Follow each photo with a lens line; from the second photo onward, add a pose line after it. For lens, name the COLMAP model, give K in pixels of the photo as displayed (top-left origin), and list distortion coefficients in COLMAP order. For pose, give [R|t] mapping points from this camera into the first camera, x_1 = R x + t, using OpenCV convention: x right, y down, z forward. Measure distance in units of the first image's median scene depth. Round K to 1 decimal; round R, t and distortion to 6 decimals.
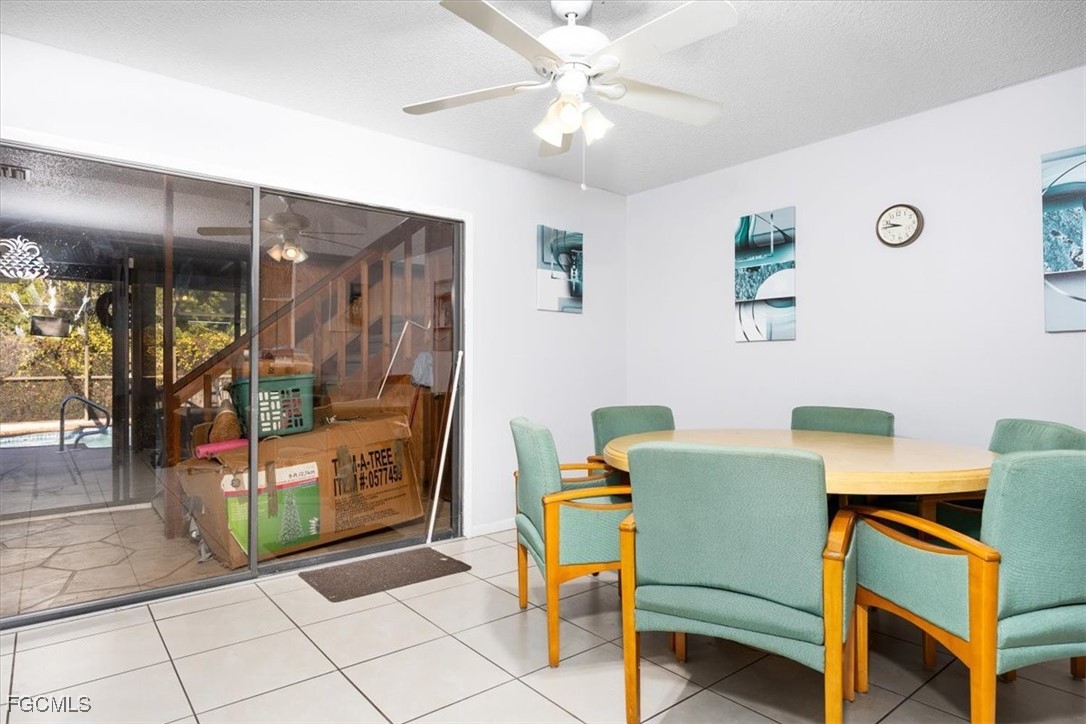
lens RADIAL K [[608.9, 0, 543.0], [0, 608.9, 362.0], [0, 0, 1]] dist [-0.020942, -0.000149]
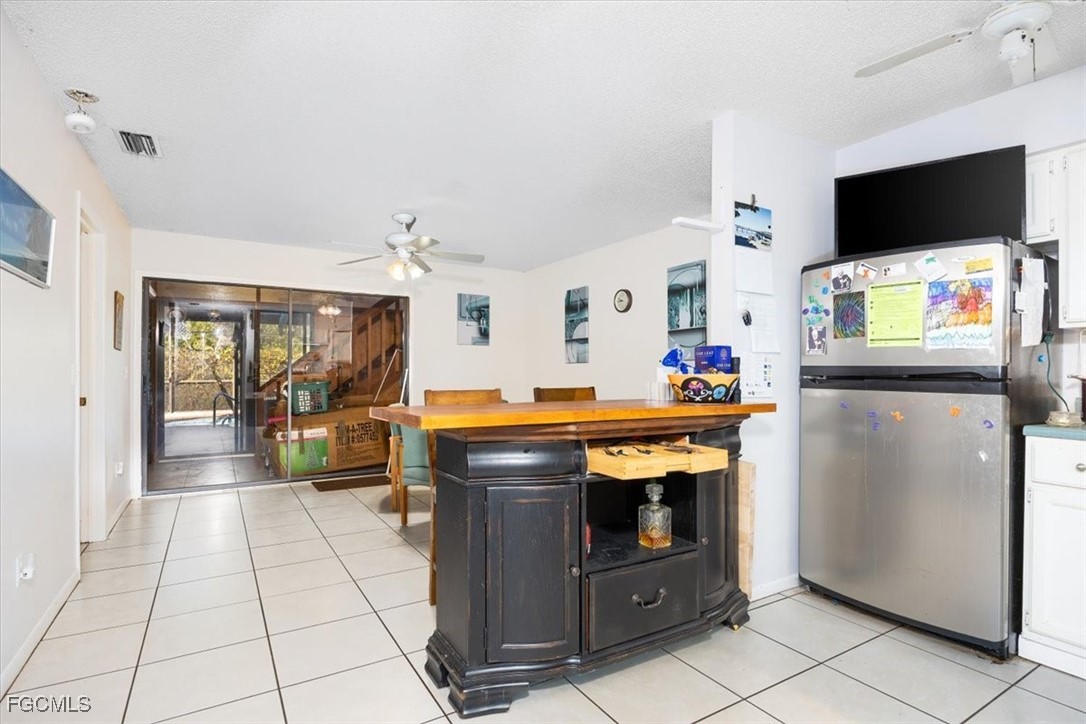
lens RADIAL K [[552.9, 0, 560.6], [0, 552.9, 371.3], [0, 0, 1]] dist [-0.016110, -0.000228]
pose [[0.991643, 0.001960, -0.129000, 0.522756], [-0.001064, 0.999975, 0.007017, -0.022654], [0.129011, -0.006821, 0.991620, -0.559403]]
